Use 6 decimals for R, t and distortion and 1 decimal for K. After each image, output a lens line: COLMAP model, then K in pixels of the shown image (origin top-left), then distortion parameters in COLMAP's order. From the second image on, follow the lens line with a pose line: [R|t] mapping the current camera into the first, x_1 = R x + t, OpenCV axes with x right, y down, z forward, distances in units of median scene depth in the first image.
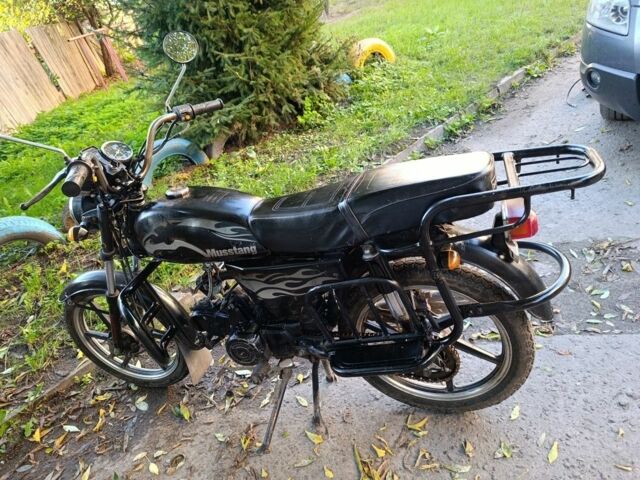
lens RADIAL K [[430.0, 0, 320.6], [0, 430.0, 250.5], [0, 0, 1]] dist [0.009581, -0.021336]
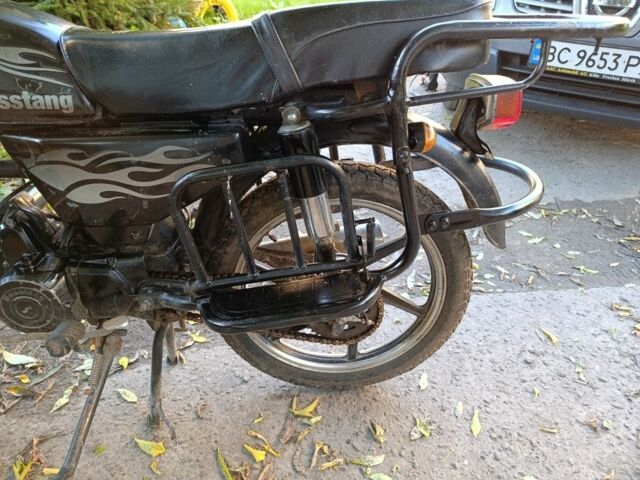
lens RADIAL K [[430.0, 0, 320.6], [0, 430.0, 250.5], [0, 0, 1]] dist [0.009581, -0.021336]
pose [[0.907039, 0.054131, 0.417553, -0.074392], [-0.049524, 0.998534, -0.021867, 0.157214], [-0.418124, -0.000845, 0.908389, 0.342279]]
